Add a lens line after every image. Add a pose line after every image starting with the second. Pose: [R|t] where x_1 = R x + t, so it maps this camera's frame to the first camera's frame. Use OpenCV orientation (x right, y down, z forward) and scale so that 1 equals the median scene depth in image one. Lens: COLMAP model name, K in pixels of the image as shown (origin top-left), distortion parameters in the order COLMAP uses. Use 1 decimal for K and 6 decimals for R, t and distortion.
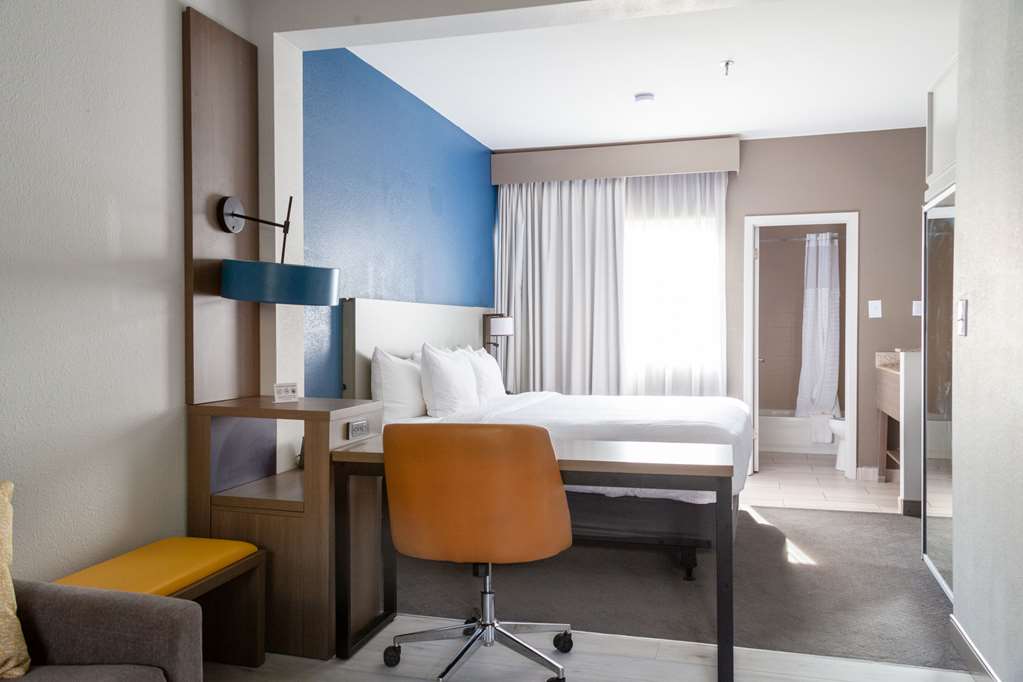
lens RADIAL K [[828.0, 0, 515.3], [0, 828.0, 338.0], [0, 0, 1]] dist [0.029111, -0.012236]
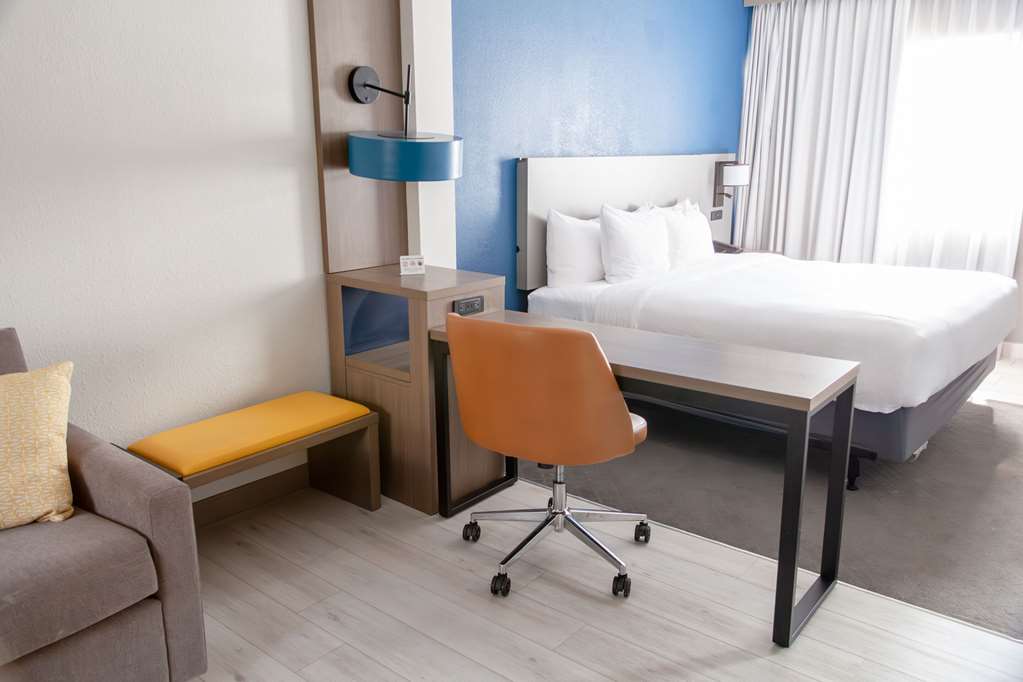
lens RADIAL K [[828.0, 0, 518.5], [0, 828.0, 346.5], [0, 0, 1]] dist [0.029111, -0.012236]
pose [[0.916534, 0.098059, -0.387749, 0.254518], [-0.007422, 0.973482, 0.228644, -0.071942], [0.399888, -0.206682, 0.892957, 0.108509]]
